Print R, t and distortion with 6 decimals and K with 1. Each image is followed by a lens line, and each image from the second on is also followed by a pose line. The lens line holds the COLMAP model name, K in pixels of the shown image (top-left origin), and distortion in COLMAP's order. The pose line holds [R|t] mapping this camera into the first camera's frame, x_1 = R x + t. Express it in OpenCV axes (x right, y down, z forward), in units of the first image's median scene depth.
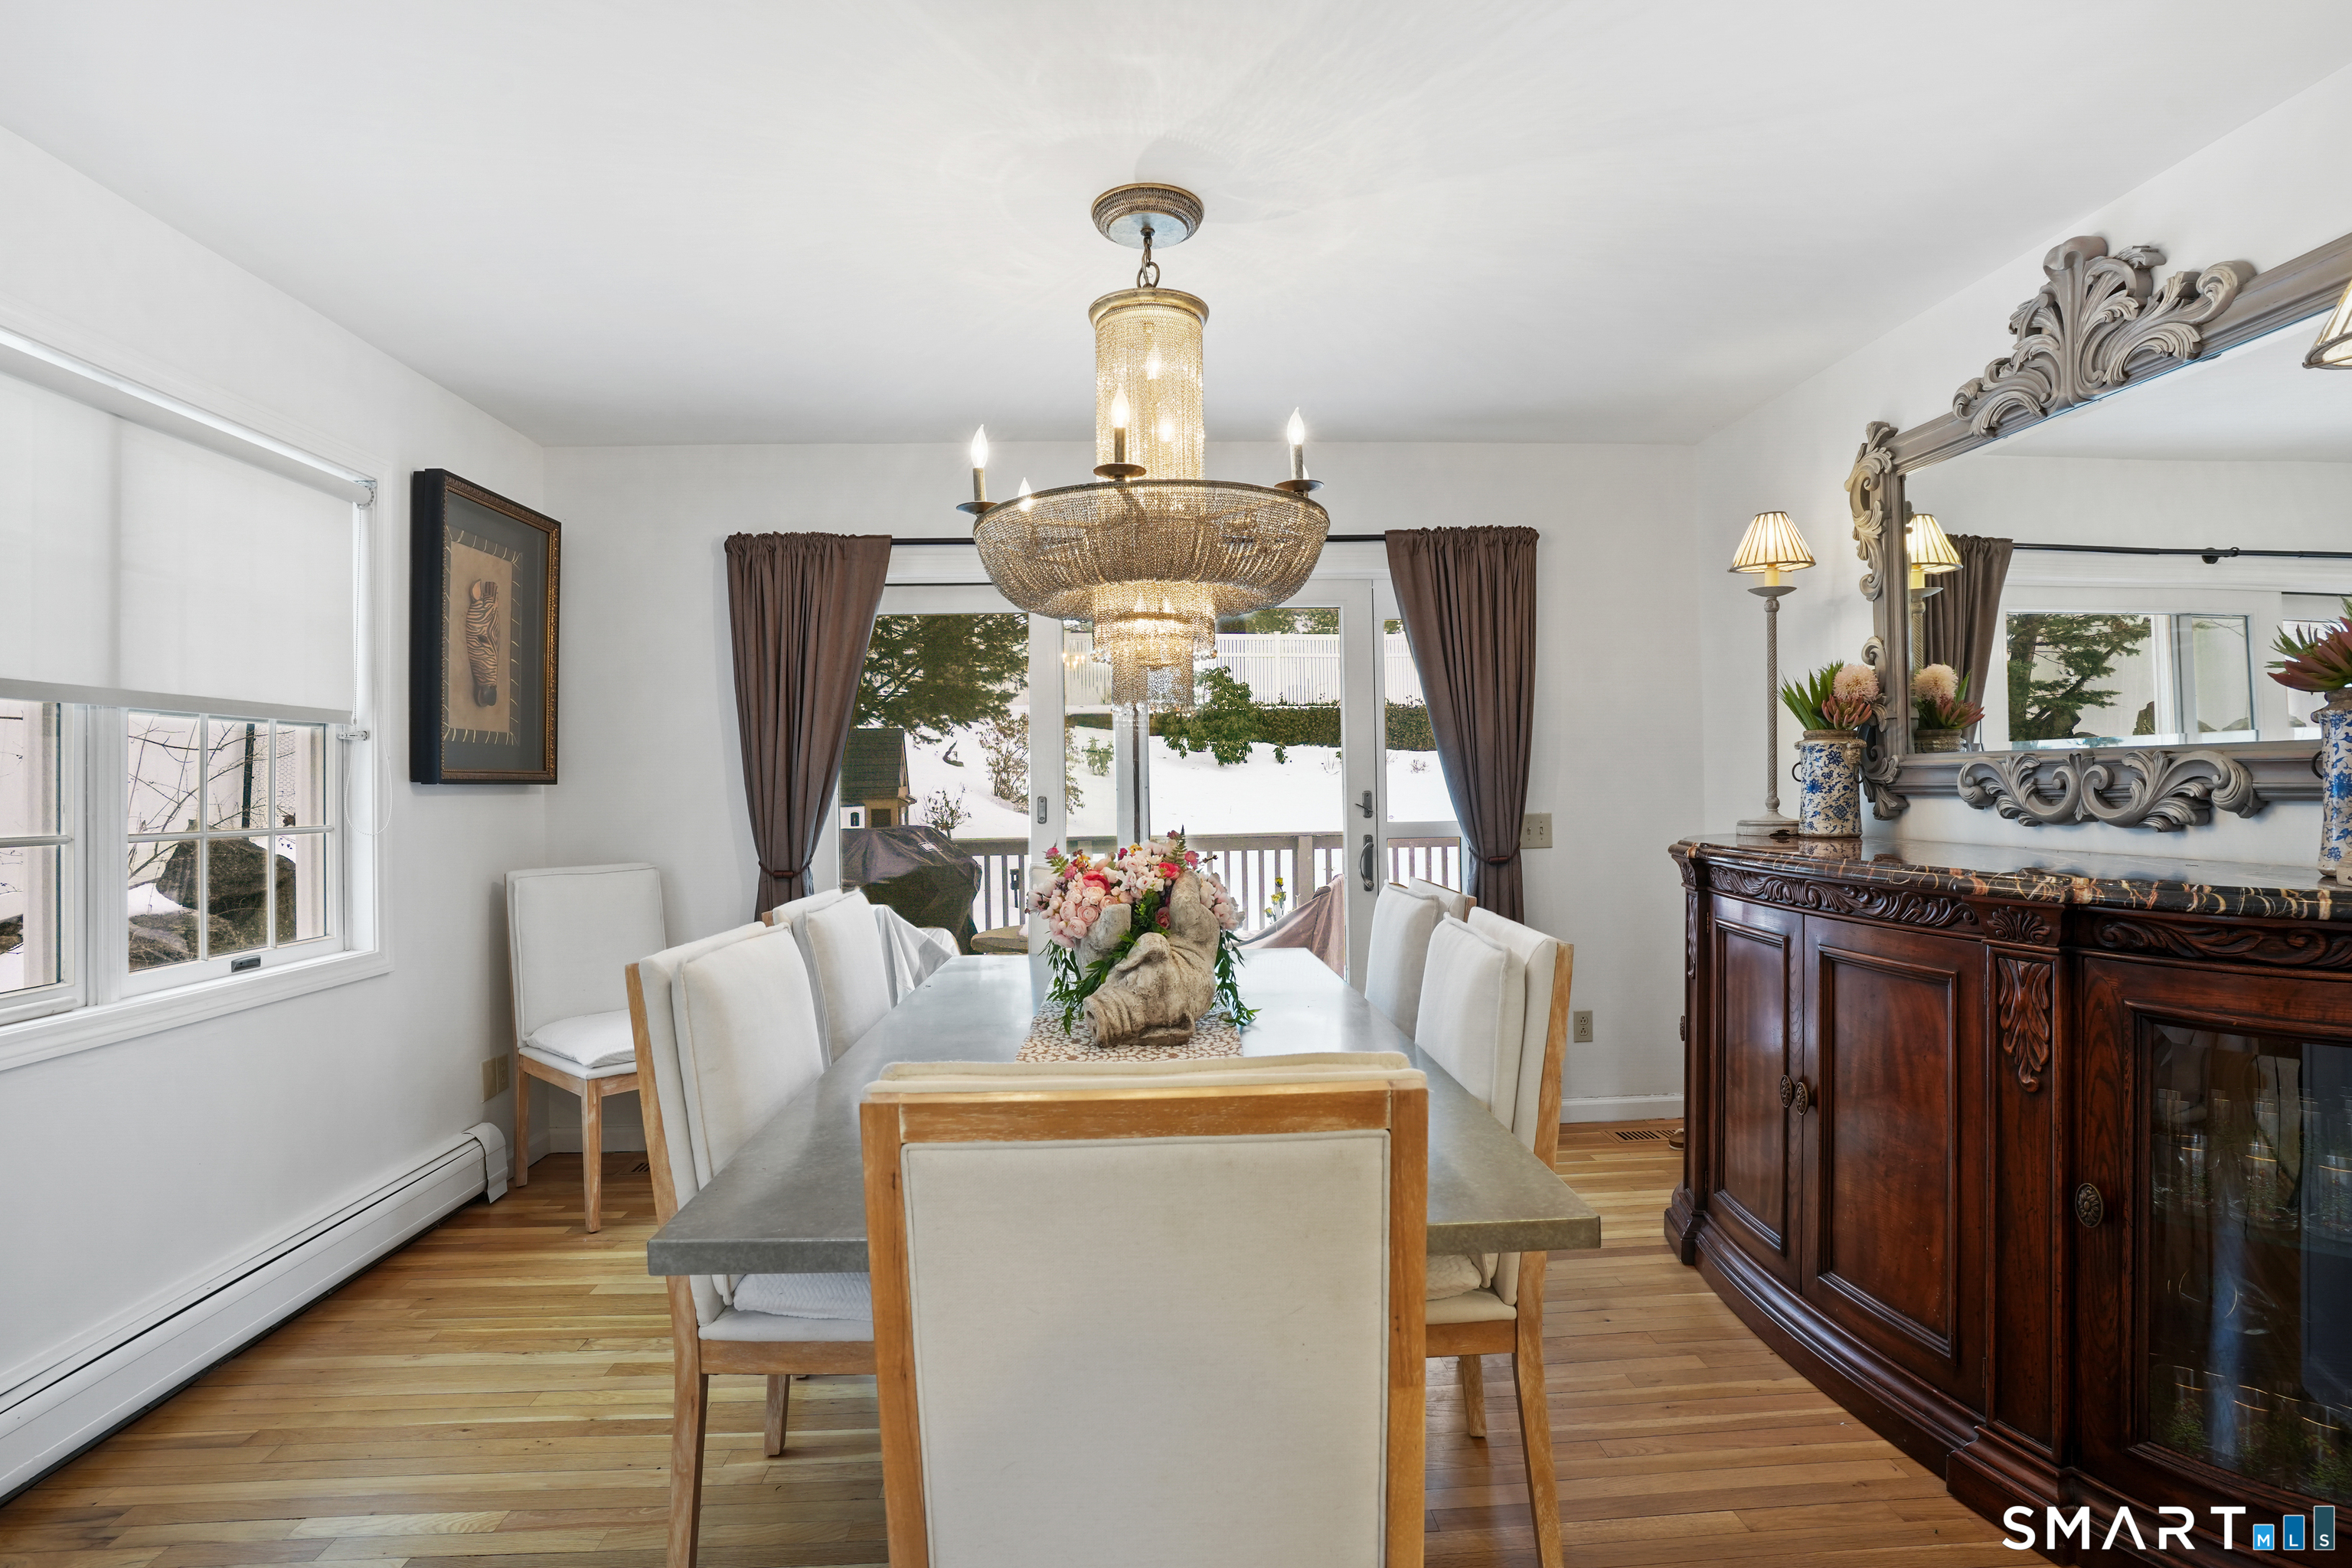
lens RADIAL K [[1165.6, 0, 1186.4], [0, 1165.6, 787.7], [0, 0, 1]] dist [-0.088124, 0.046422]
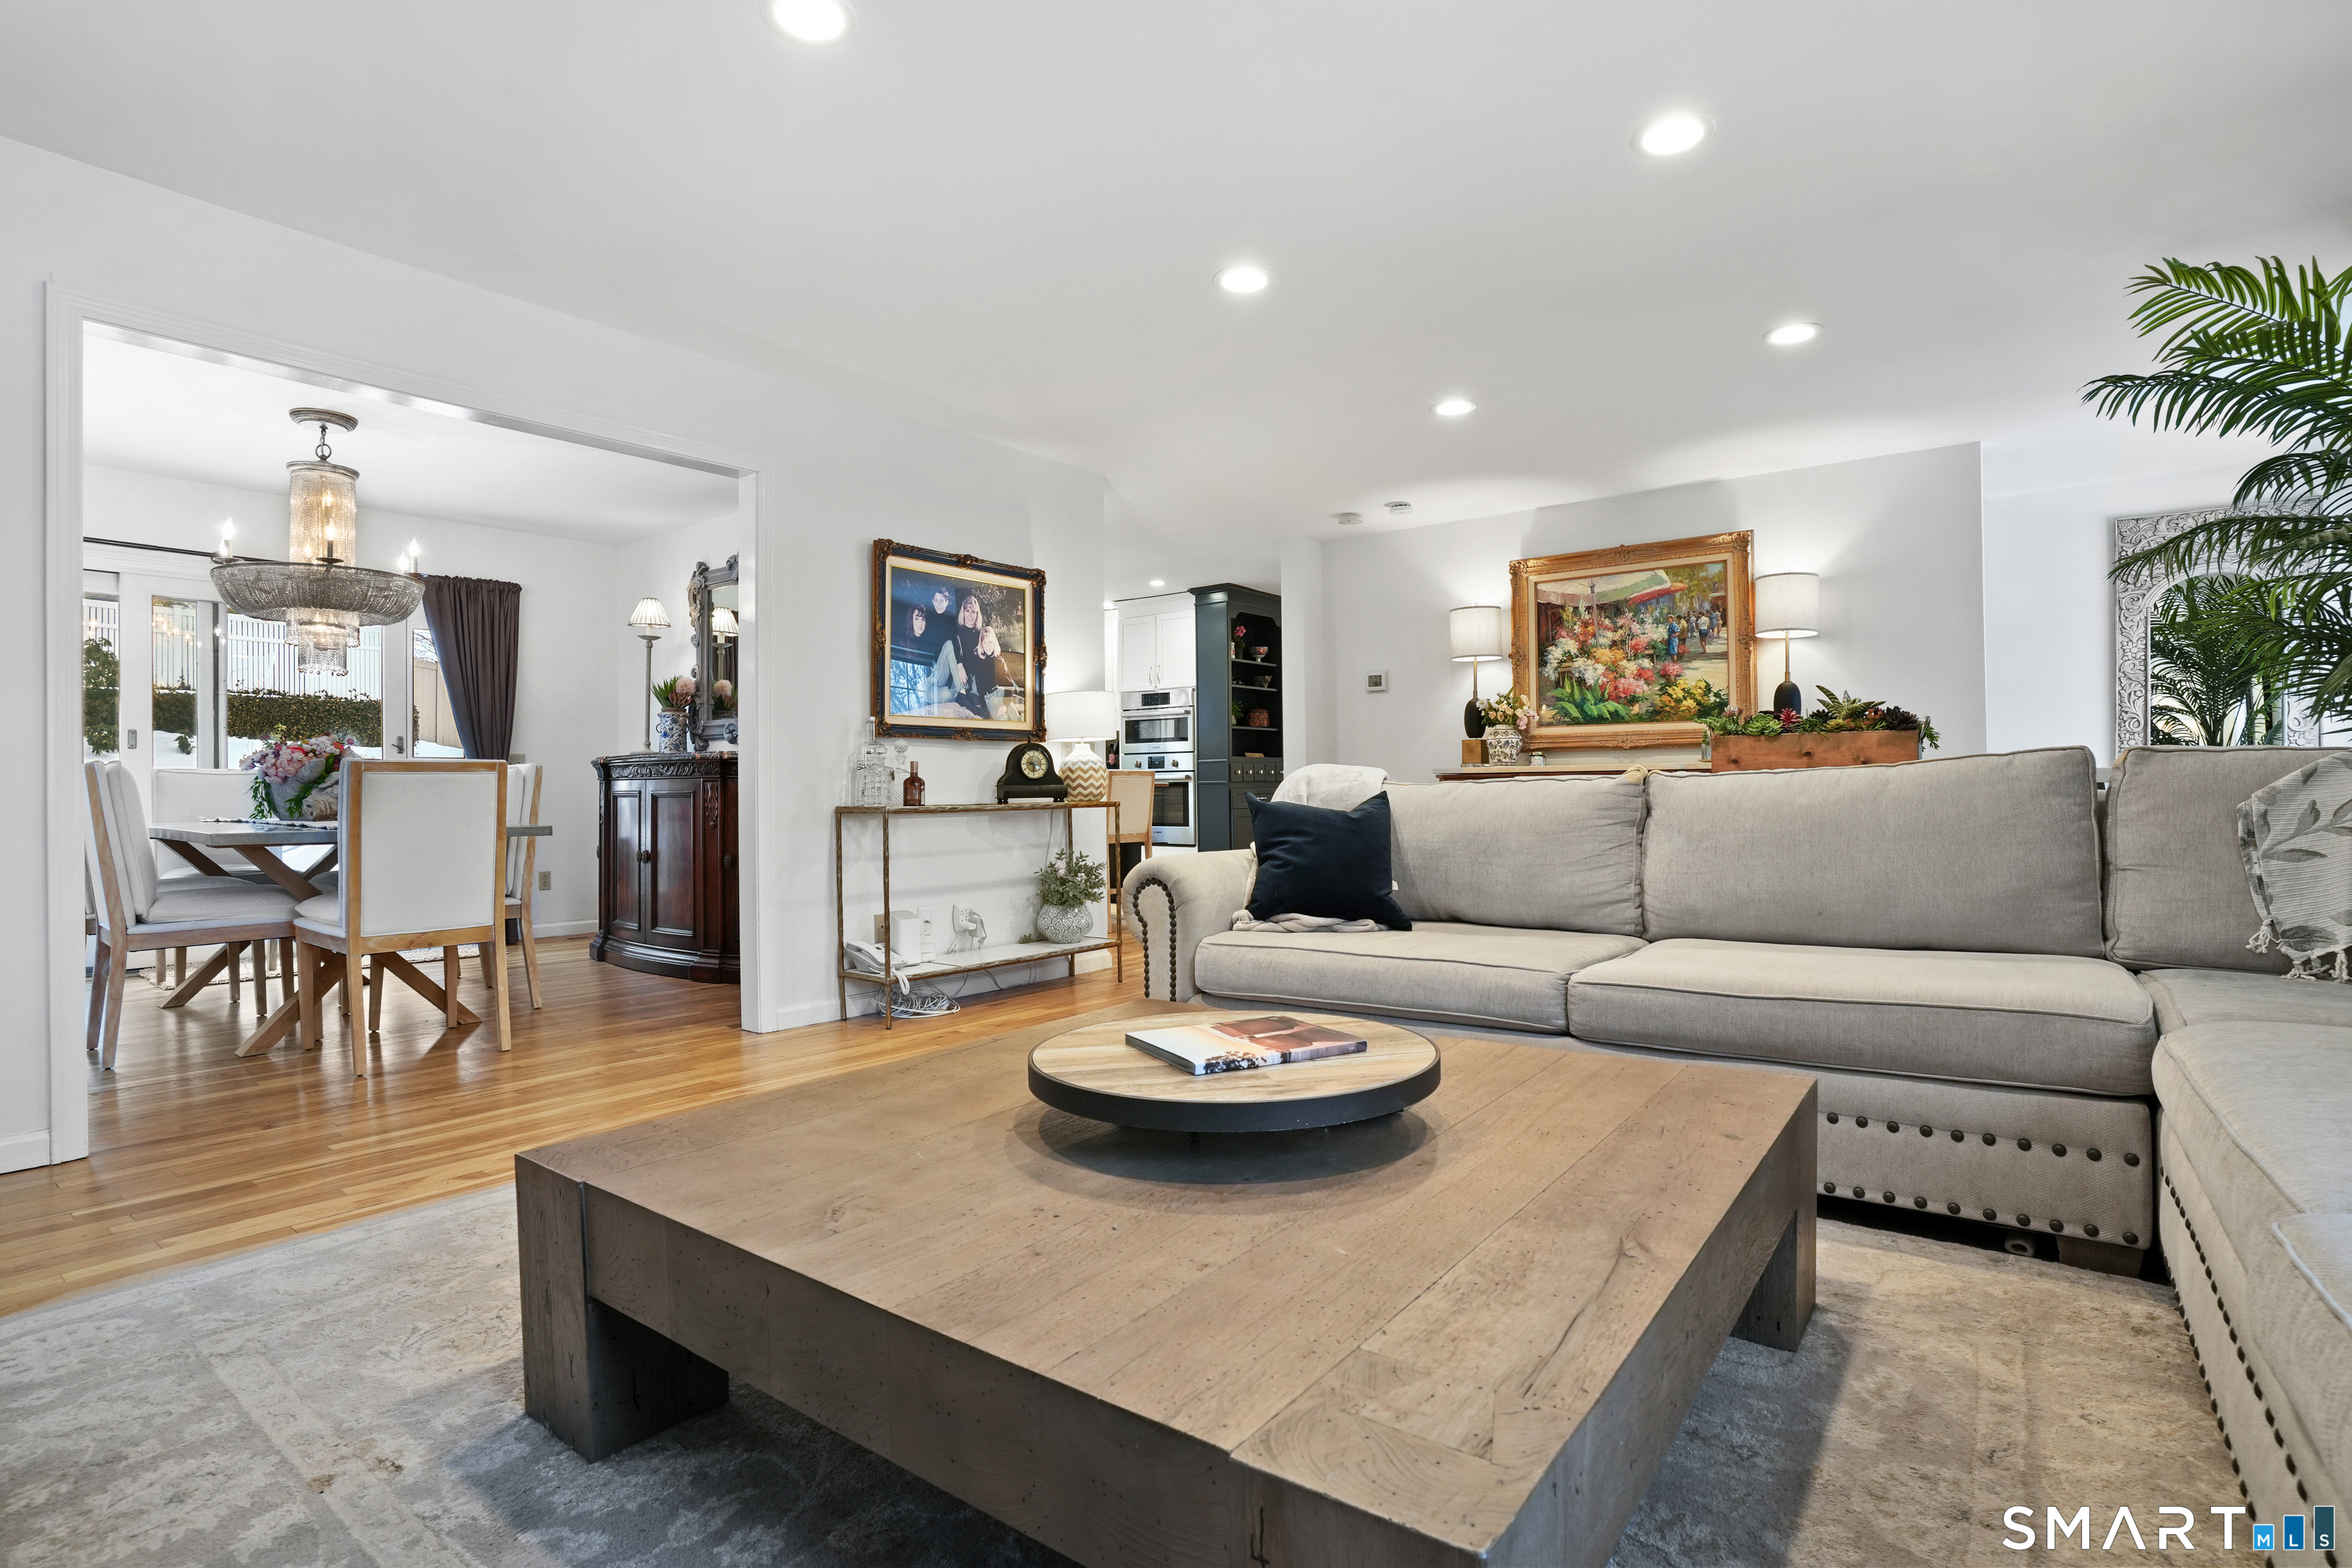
lens RADIAL K [[1165.6, 0, 1186.4], [0, 1165.6, 787.7], [0, 0, 1]] dist [-0.088124, 0.046422]
pose [[0.663932, 0.014043, 0.747661, -0.379791], [-0.003163, 0.999867, -0.015972, 0.127244], [-0.747786, 0.008239, 0.663889, -1.100880]]
